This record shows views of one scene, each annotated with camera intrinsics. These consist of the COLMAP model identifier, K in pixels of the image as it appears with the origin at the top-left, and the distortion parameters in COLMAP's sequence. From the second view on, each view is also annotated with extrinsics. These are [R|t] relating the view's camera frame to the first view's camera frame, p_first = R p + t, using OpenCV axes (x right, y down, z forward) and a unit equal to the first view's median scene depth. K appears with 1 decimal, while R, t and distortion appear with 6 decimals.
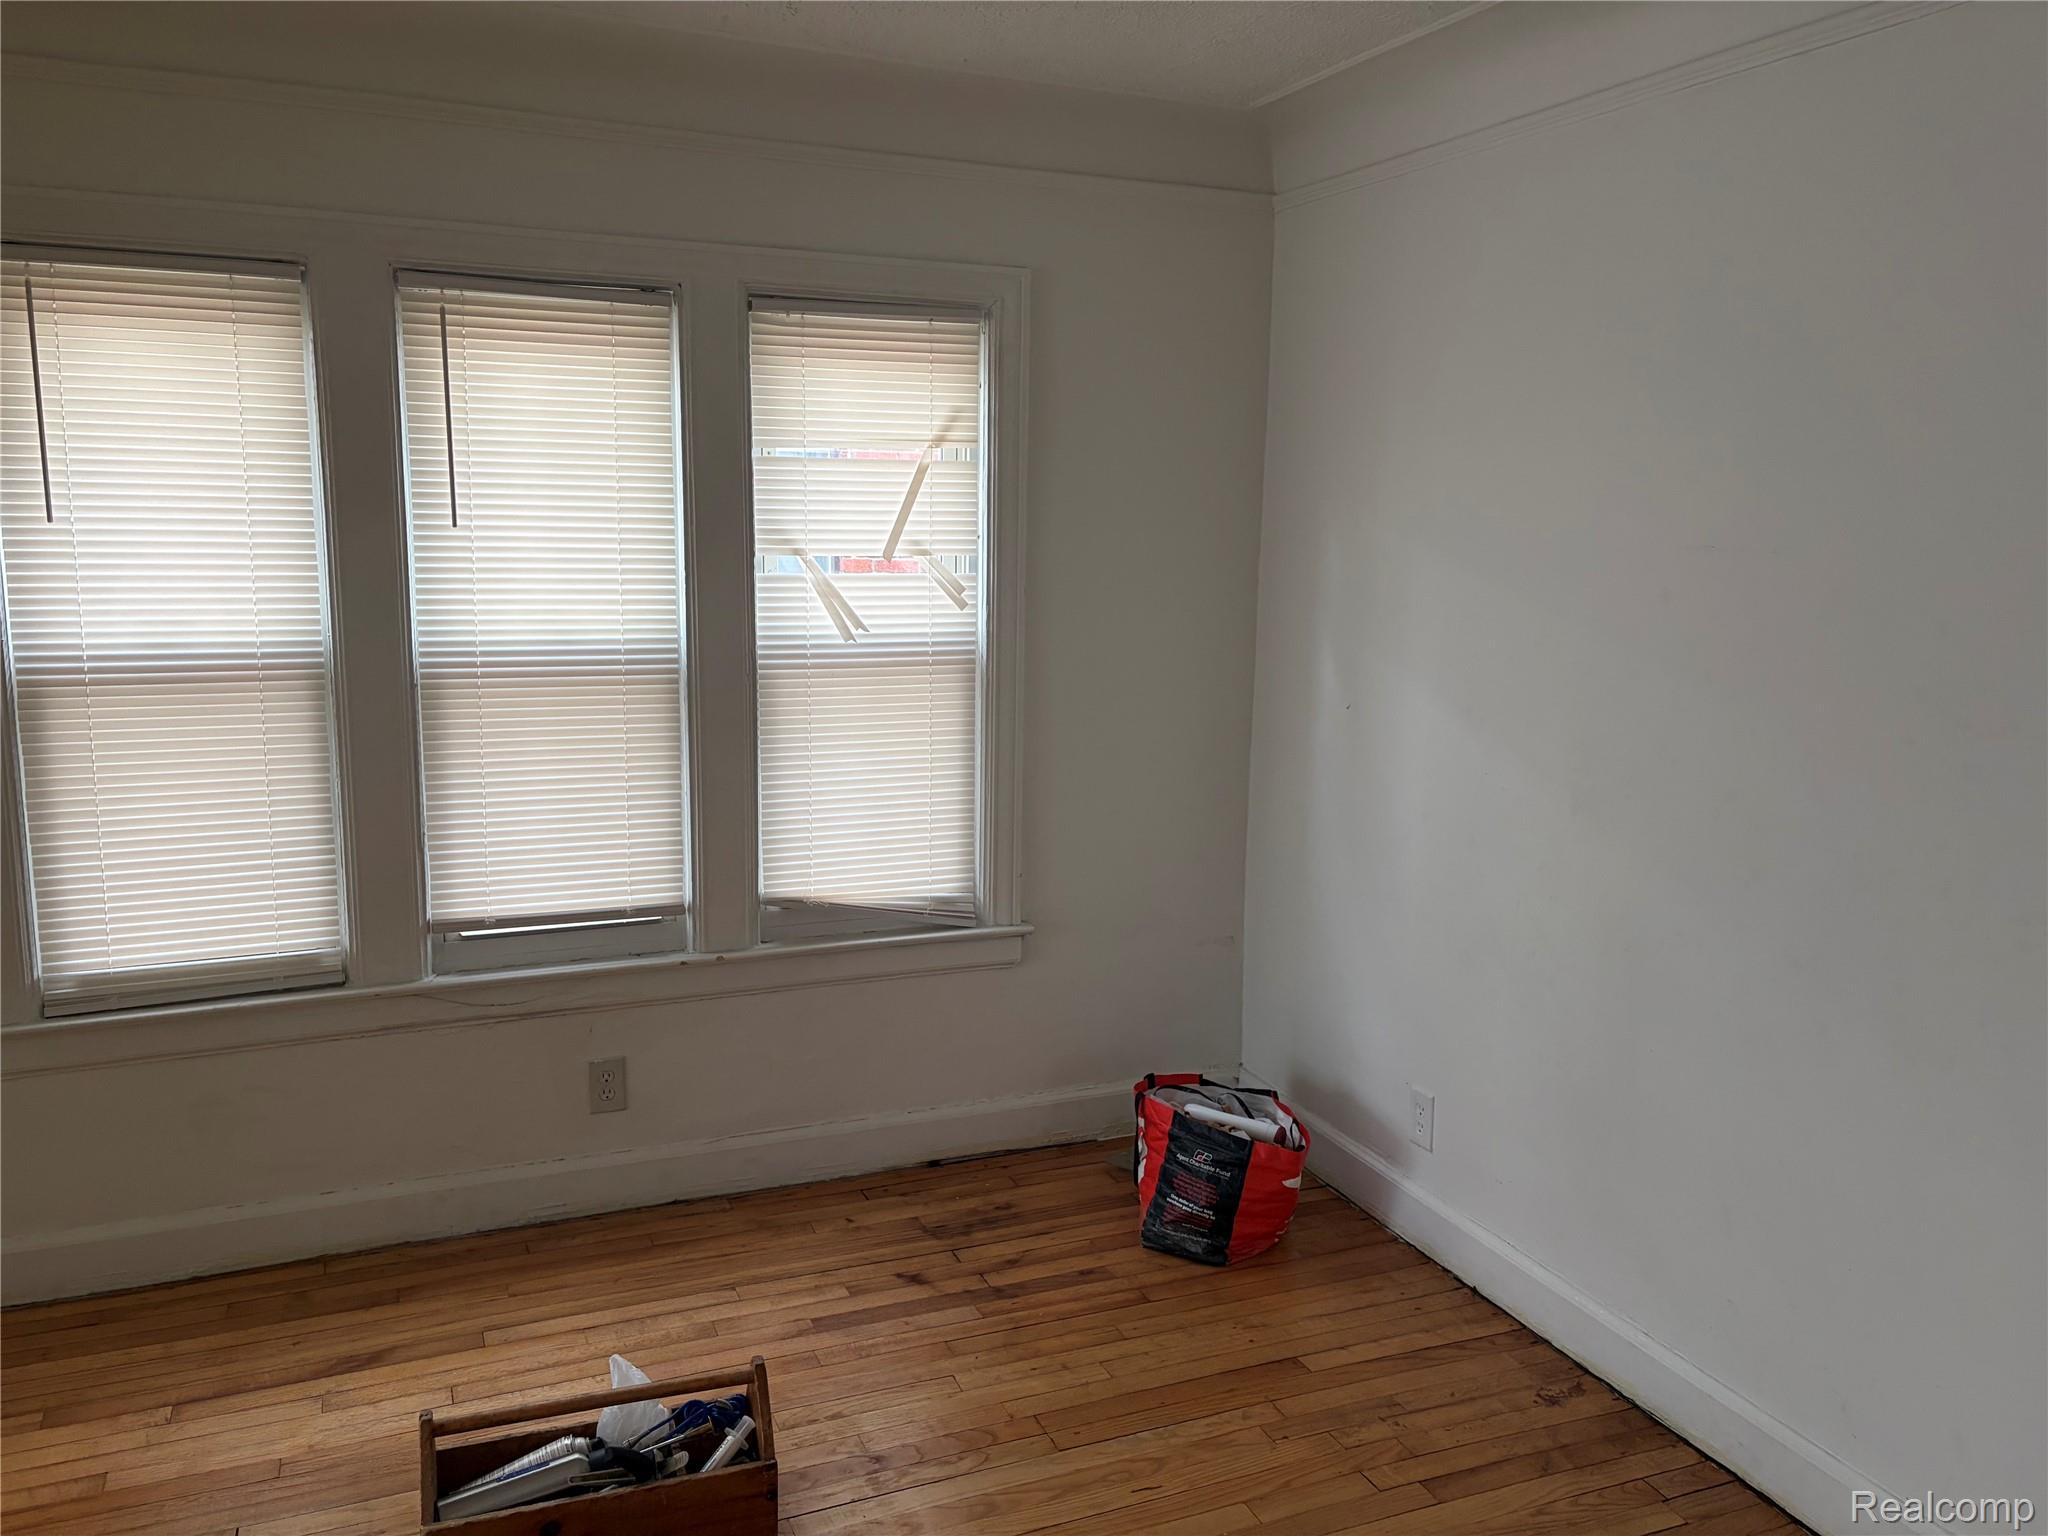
lens RADIAL K [[1546.4, 0, 1027.1], [0, 1546.4, 770.6], [0, 0, 1]] dist [0.047438, -0.016030]
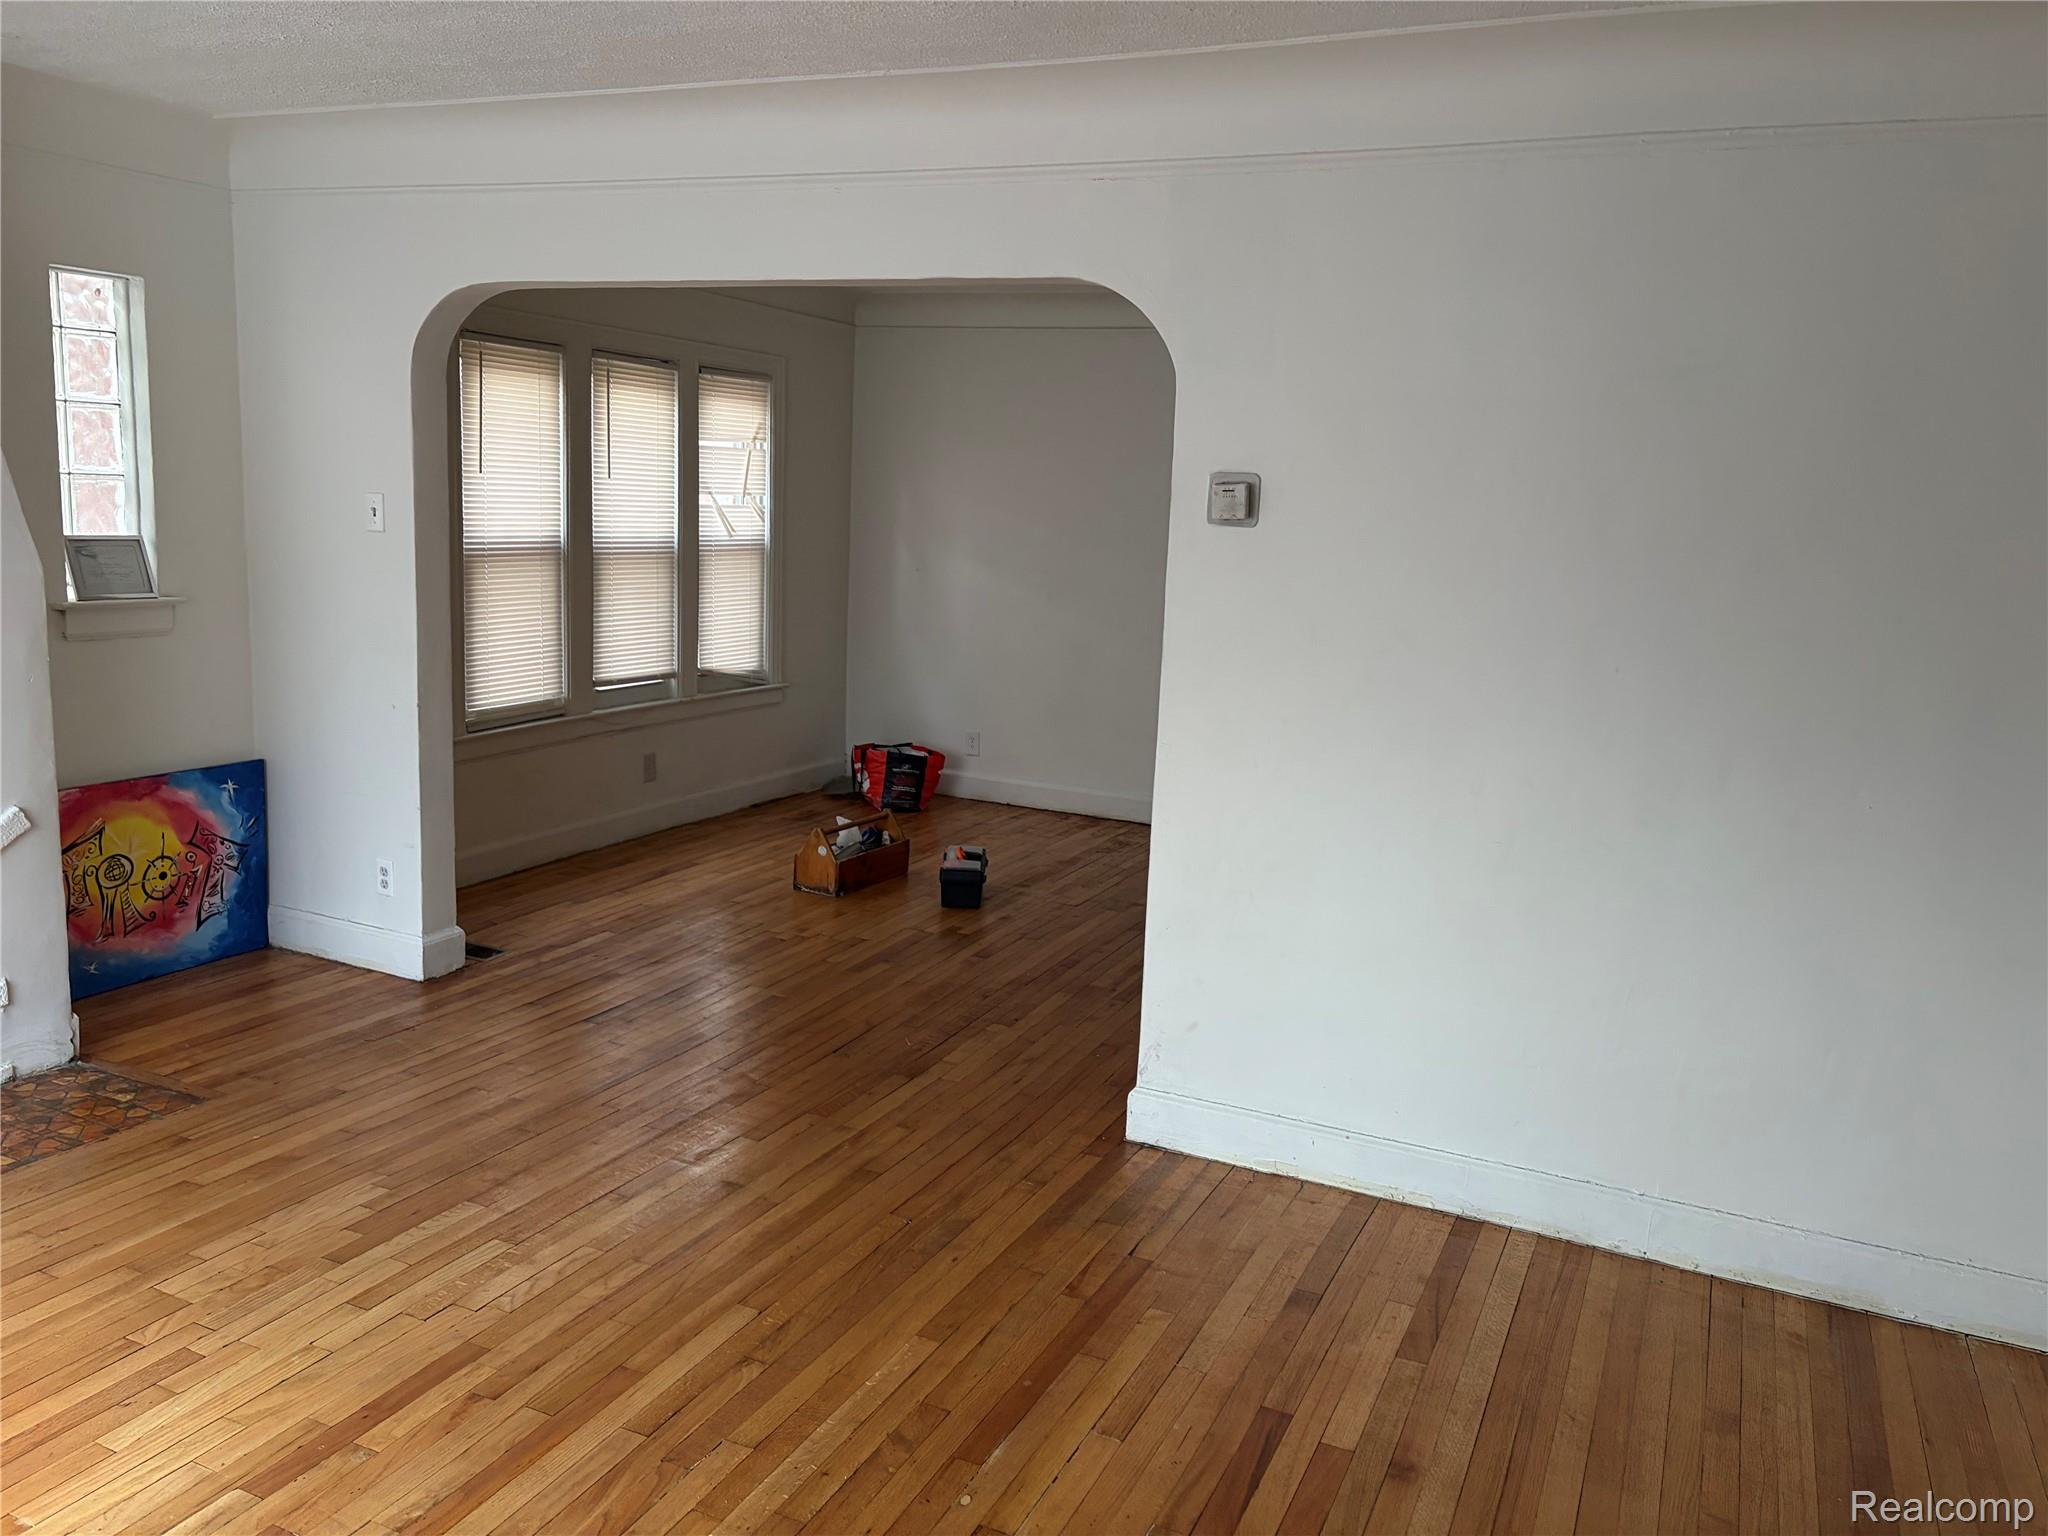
lens RADIAL K [[1546.4, 0, 1022.4], [0, 1546.4, 762.9], [0, 0, 1]] dist [0.047438, -0.016030]
pose [[0.731631, -0.101892, 0.674043, -1.253220], [0.087258, 0.994631, 0.055641, 0.131025], [-0.676093, 0.018107, 0.736594, -0.755644]]
